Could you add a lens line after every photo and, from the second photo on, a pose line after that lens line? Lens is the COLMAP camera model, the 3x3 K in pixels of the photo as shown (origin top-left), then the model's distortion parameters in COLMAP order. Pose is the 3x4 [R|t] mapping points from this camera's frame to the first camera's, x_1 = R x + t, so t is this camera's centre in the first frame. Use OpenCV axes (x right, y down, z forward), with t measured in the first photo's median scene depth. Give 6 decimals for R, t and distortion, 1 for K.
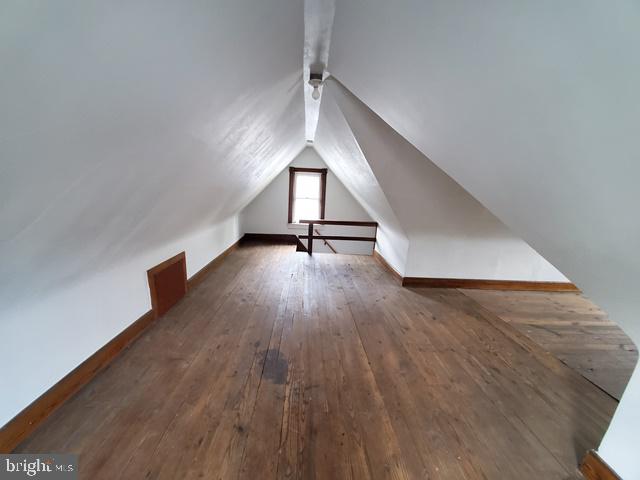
lens RADIAL K [[253.2, 0, 315.3], [0, 253.2, 242.6], [0, 0, 1]] dist [0.013036, -0.015156]
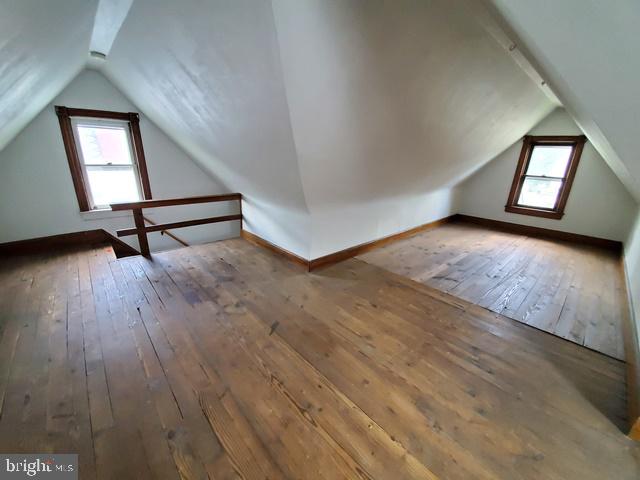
lens RADIAL K [[253.2, 0, 315.3], [0, 253.2, 242.6], [0, 0, 1]] dist [0.013036, -0.015156]
pose [[0.763695, -0.229224, 0.603511, -0.104861], [0.141735, 0.971565, 0.189664, -0.069301], [-0.629826, -0.059307, 0.774469, 0.371449]]
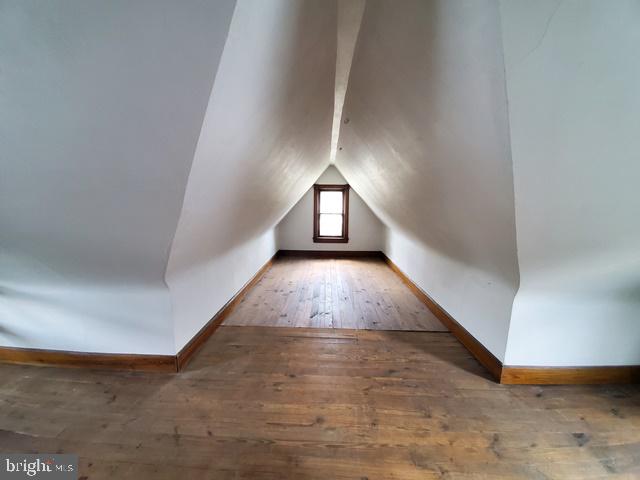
lens RADIAL K [[253.2, 0, 315.3], [0, 253.2, 242.6], [0, 0, 1]] dist [0.013036, -0.015156]
pose [[0.076397, -0.203906, 0.976005, -0.111260], [0.209193, 0.960357, 0.184263, -0.137003], [-0.974886, 0.190096, 0.116024, 0.596383]]
